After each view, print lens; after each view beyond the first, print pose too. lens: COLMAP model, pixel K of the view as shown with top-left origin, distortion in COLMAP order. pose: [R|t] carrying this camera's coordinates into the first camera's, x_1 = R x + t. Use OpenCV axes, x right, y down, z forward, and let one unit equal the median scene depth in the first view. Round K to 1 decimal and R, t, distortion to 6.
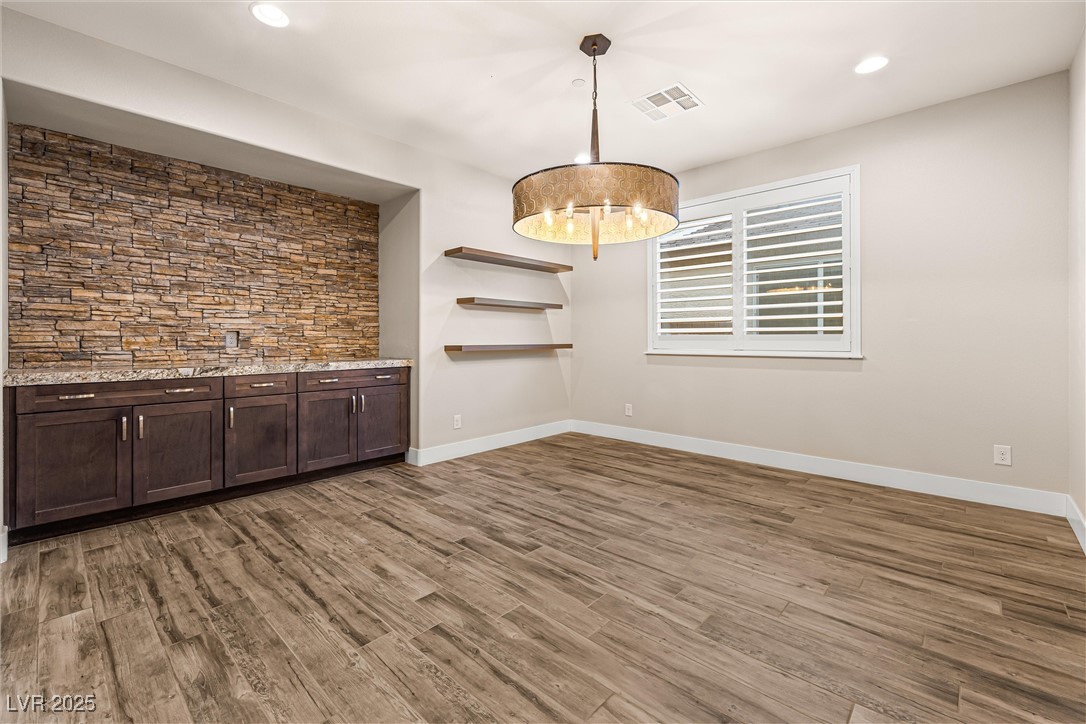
lens RADIAL K [[468.8, 0, 532.6], [0, 468.8, 338.3], [0, 0, 1]] dist [0.003109, 0.000102]
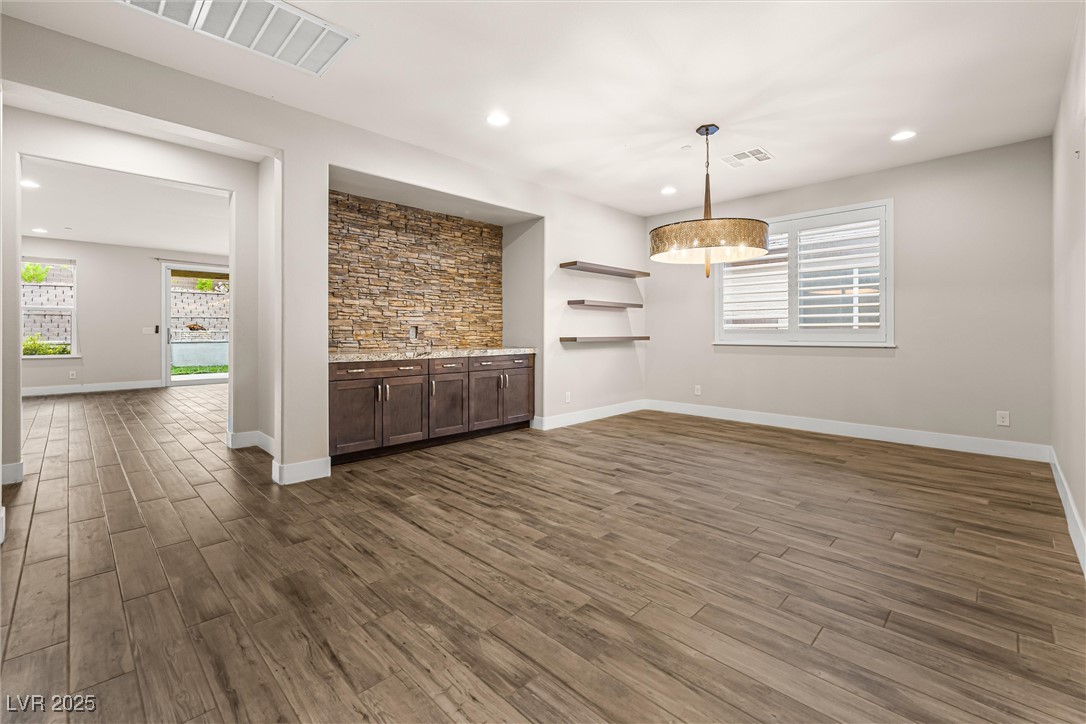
lens RADIAL K [[468.8, 0, 535.0], [0, 468.8, 331.7], [0, 0, 1]] dist [0.003109, 0.000102]
pose [[0.999405, -0.000103, -0.034478, -0.280731], [0.000059, 0.999999, -0.001280, 0.001615], [0.034478, 0.001277, 0.999405, -0.375910]]
